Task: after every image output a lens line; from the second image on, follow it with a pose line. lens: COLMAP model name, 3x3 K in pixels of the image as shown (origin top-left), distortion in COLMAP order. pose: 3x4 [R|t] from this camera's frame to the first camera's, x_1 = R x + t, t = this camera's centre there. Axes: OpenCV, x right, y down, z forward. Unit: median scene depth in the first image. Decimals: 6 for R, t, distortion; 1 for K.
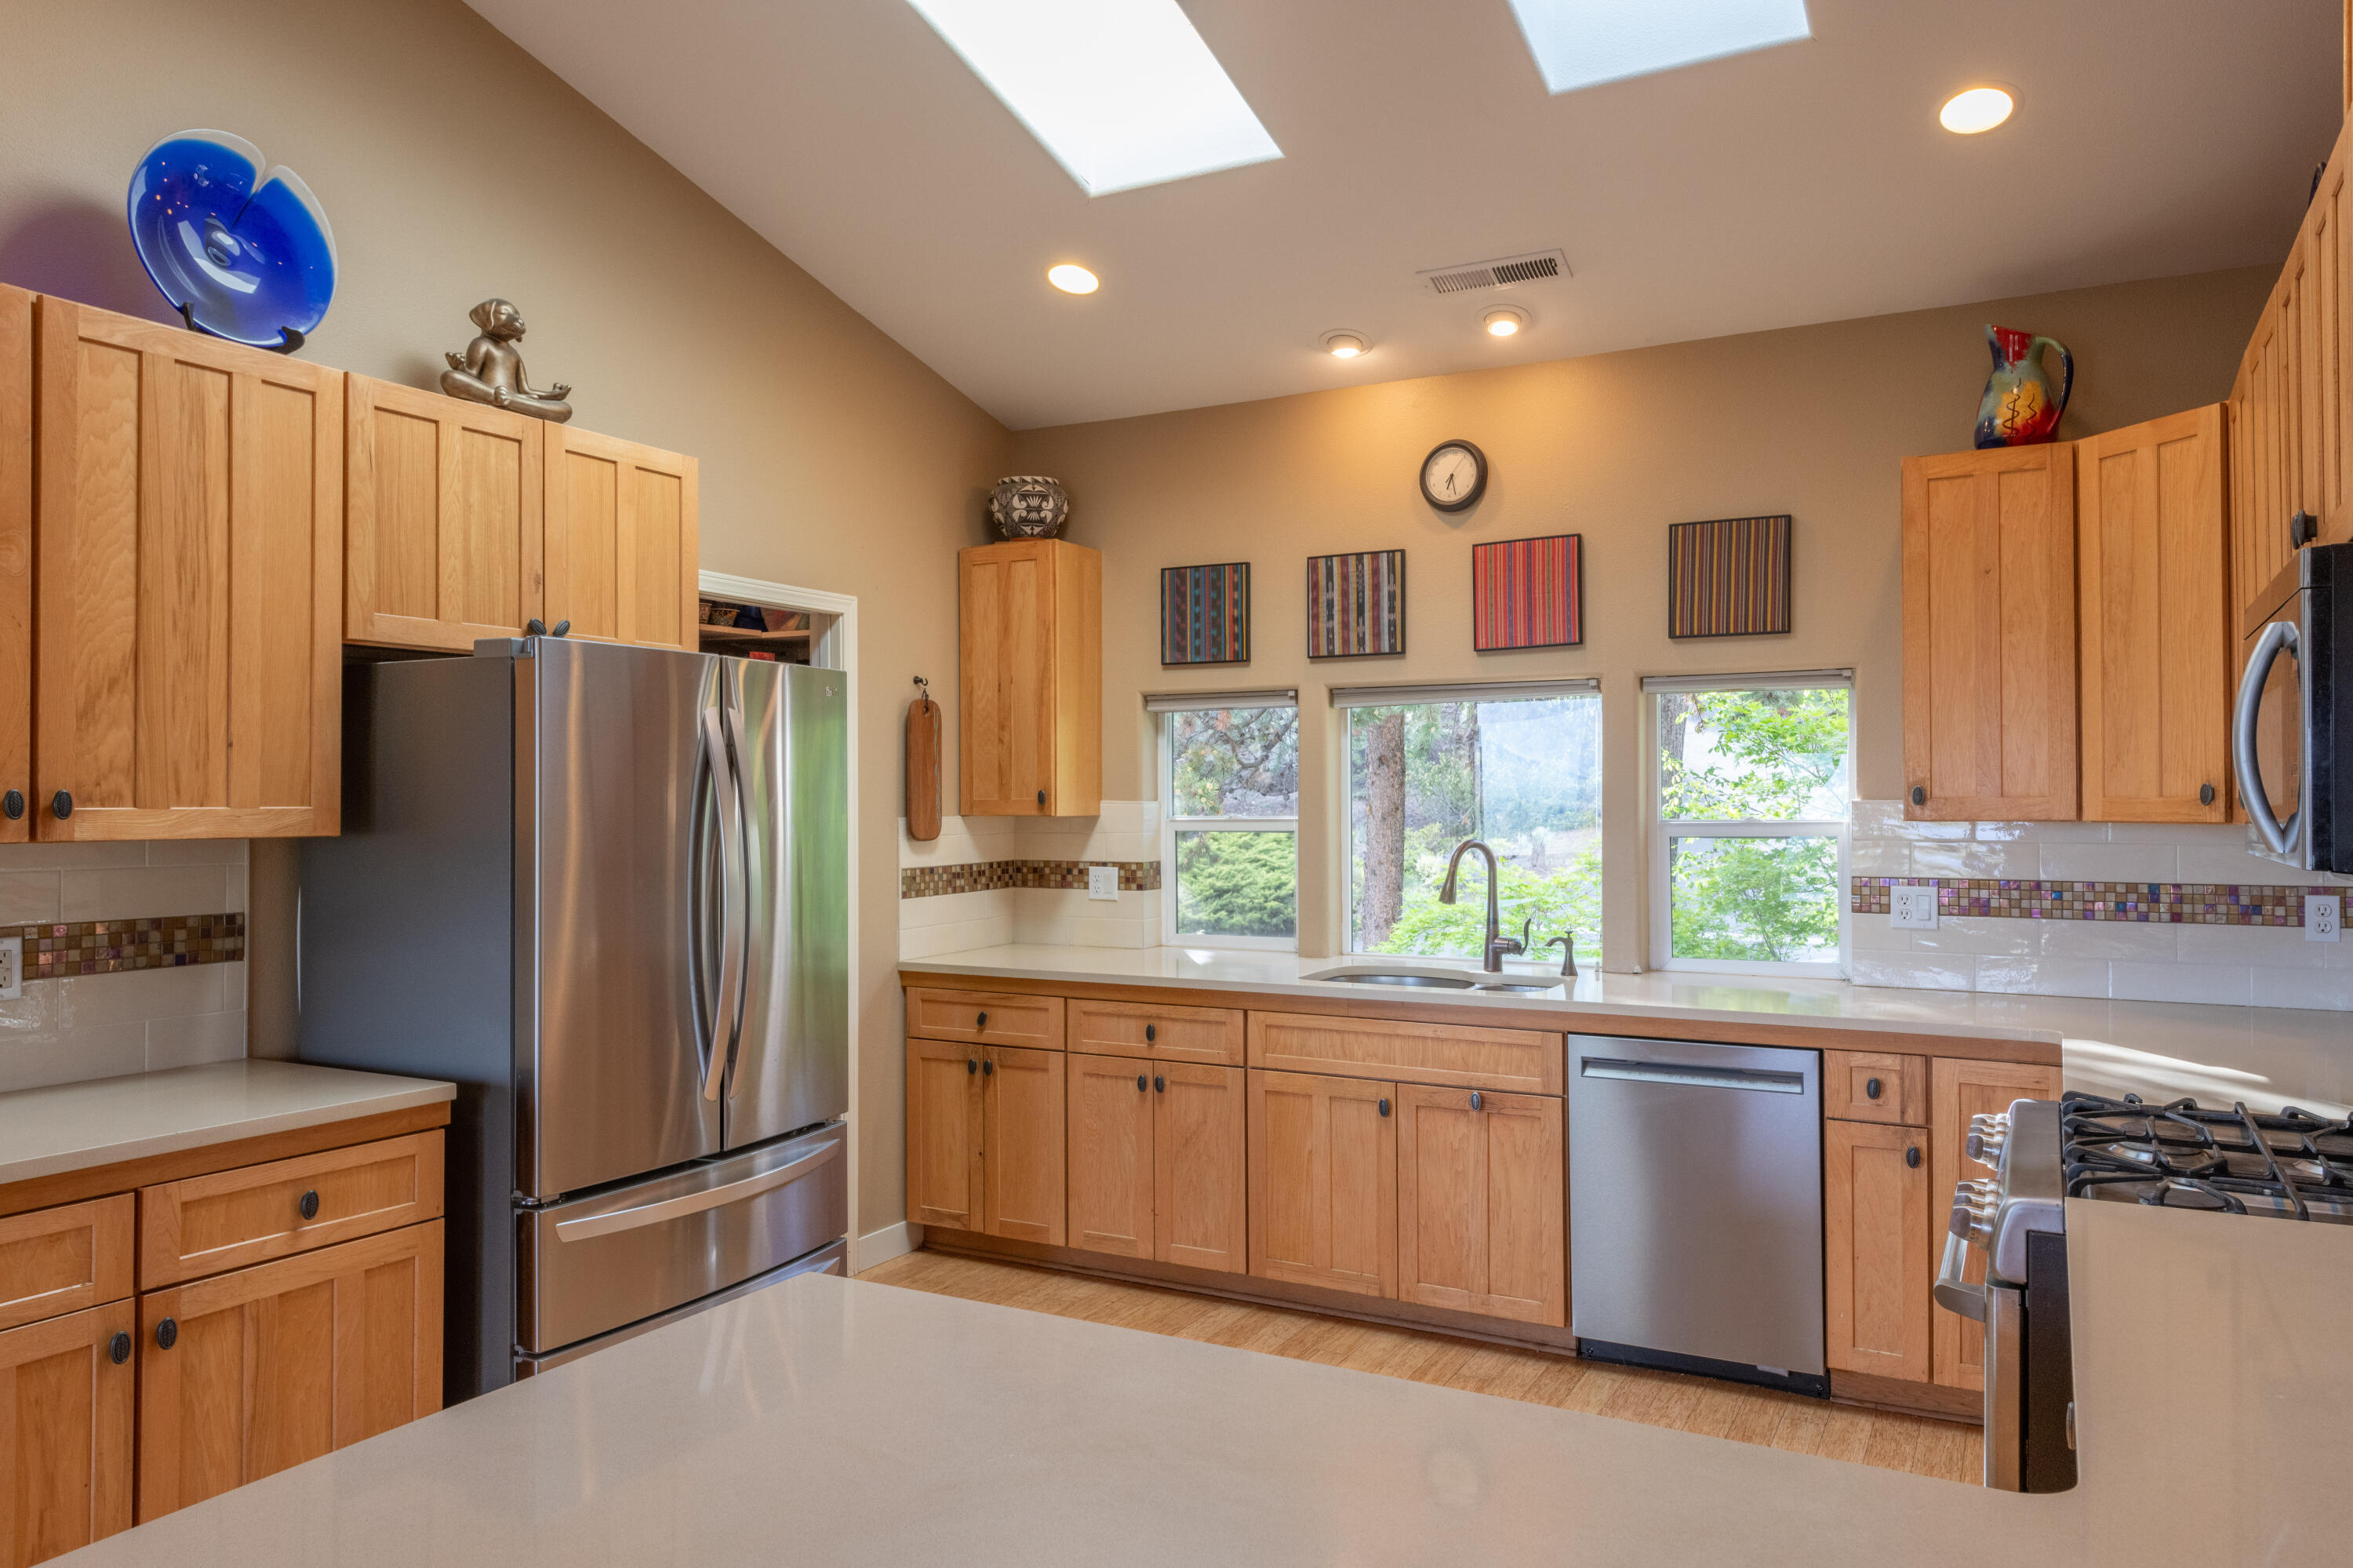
lens RADIAL K [[1575.2, 0, 1190.9], [0, 1575.2, 784.3], [0, 0, 1]] dist [0.014762, -0.002871]
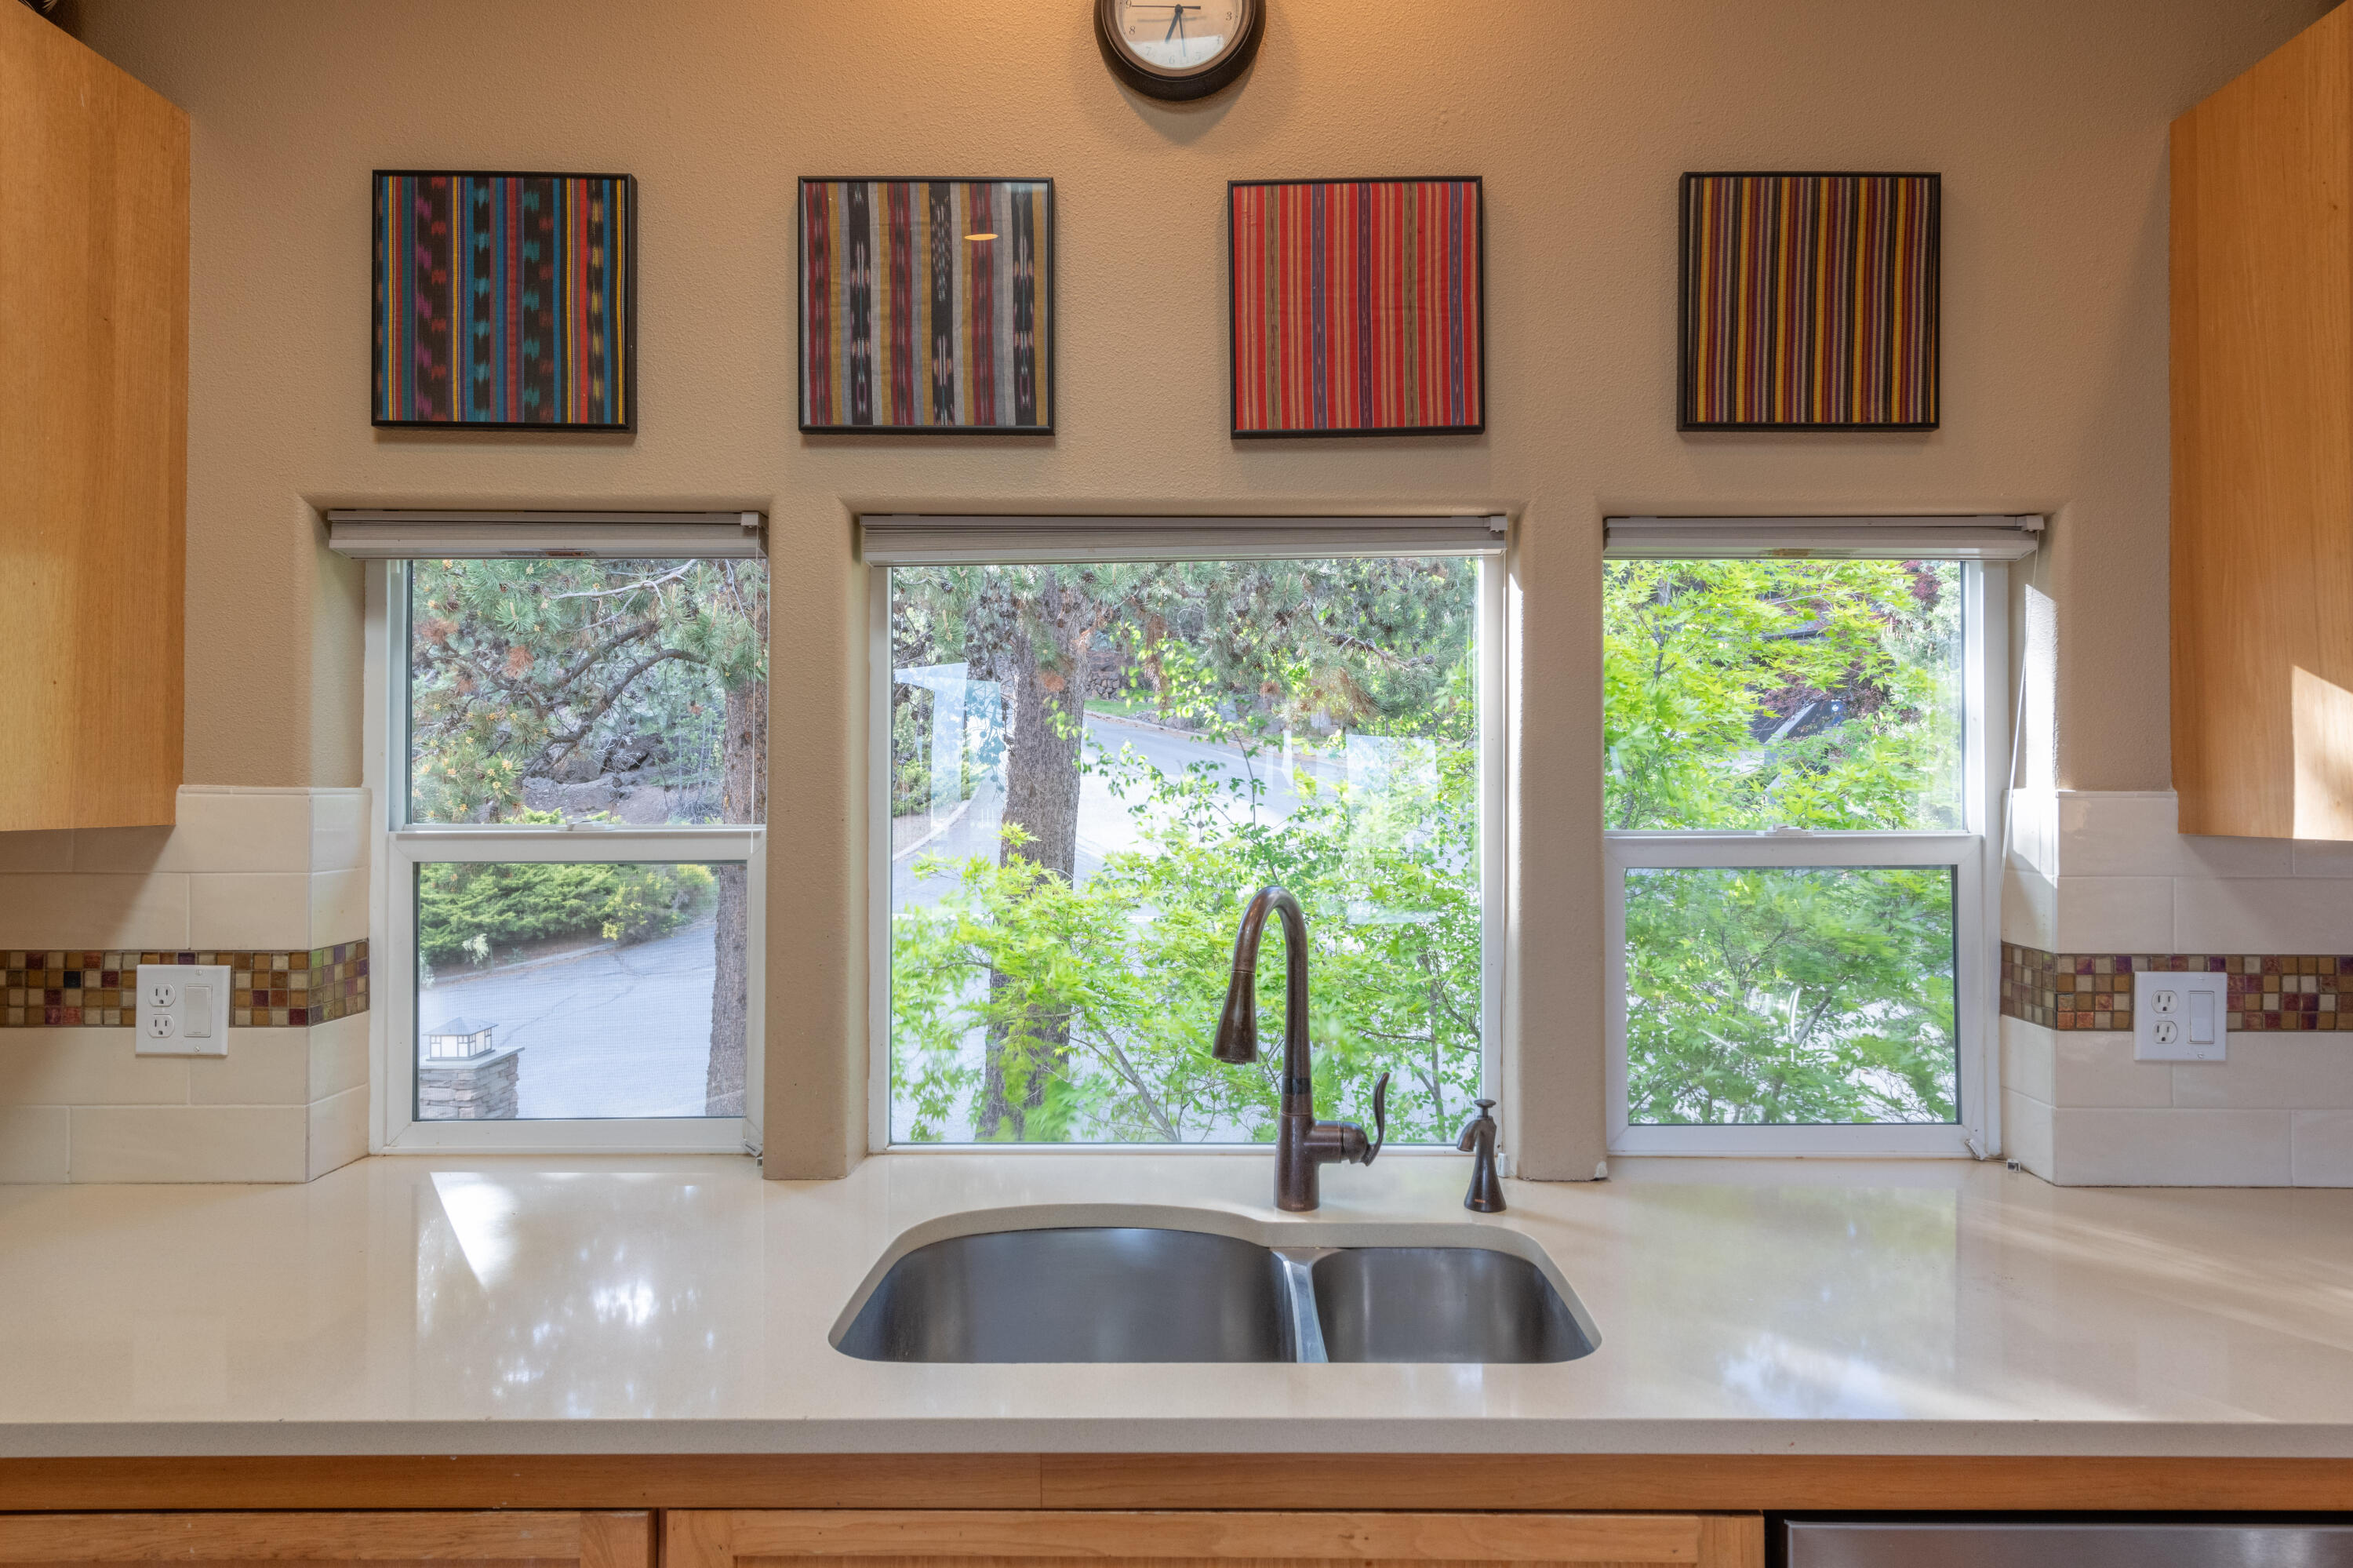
lens RADIAL K [[1370.7, 0, 1220.8], [0, 1370.7, 772.1], [0, 0, 1]] dist [0.033841, -0.019917]
pose [[0.879163, 0.010011, 0.476416, 0.003024], [-0.008772, 0.999950, -0.004823, 0.007621], [-0.476441, 0.000061, 0.879207, 0.684054]]
